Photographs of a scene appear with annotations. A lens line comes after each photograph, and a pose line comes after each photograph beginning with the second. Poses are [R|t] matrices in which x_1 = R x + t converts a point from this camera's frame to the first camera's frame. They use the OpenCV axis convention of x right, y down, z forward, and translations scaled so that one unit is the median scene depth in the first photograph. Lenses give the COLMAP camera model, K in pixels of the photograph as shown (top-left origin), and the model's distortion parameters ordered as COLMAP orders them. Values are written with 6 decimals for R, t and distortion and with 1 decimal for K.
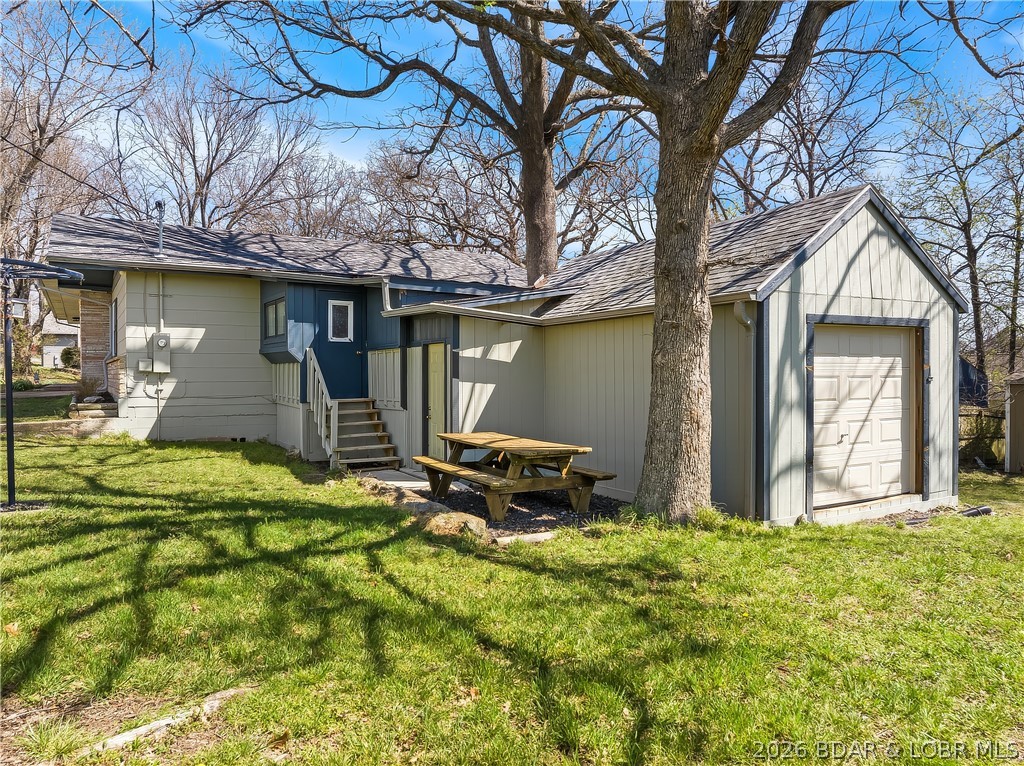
lens RADIAL K [[716.6, 0, 511.2], [0, 716.6, 387.9], [0, 0, 1]] dist [-0.021521, -0.001555]
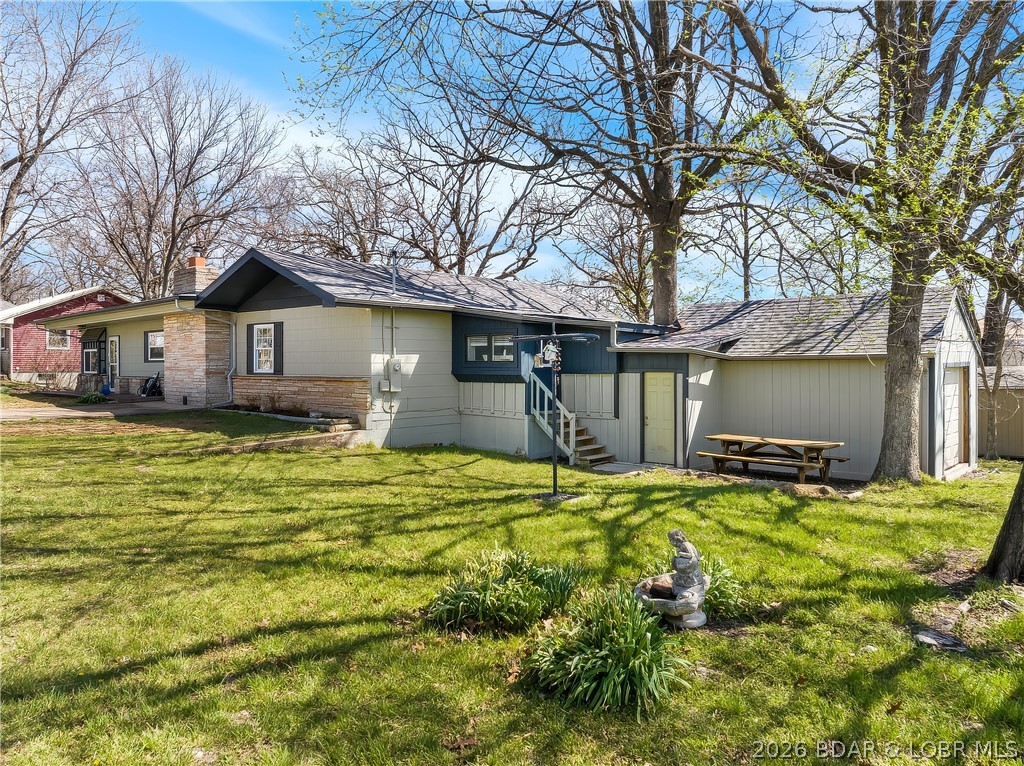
lens RADIAL K [[716.6, 0, 514.4], [0, 716.6, 372.0], [0, 0, 1]] dist [-0.021521, -0.001555]
pose [[0.961256, -0.004989, 0.275614, -0.796960], [0.008033, 0.999919, -0.009914, -0.051991], [-0.275542, 0.011743, 0.961217, -0.291715]]
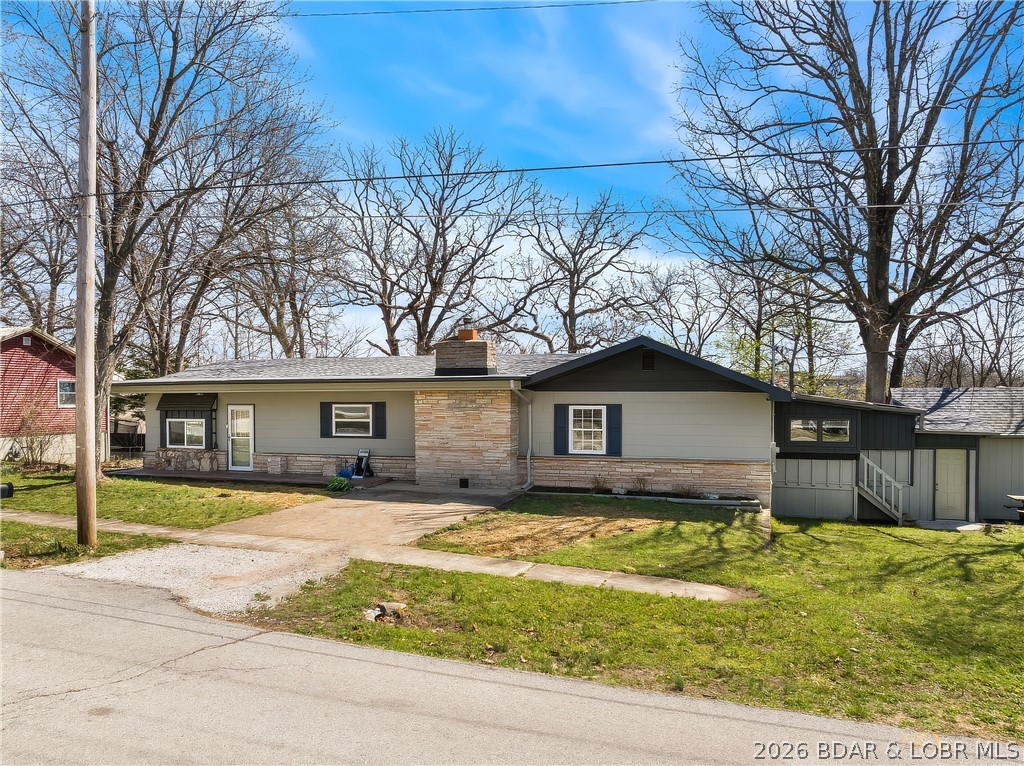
lens RADIAL K [[716.6, 0, 513.2], [0, 716.6, 392.3], [0, 0, 1]] dist [-0.021521, -0.001555]
pose [[0.764245, -0.000109, 0.644926, -2.209837], [0.015573, 0.999712, -0.018286, -0.197453], [-0.644738, 0.024018, 0.764027, 0.343650]]
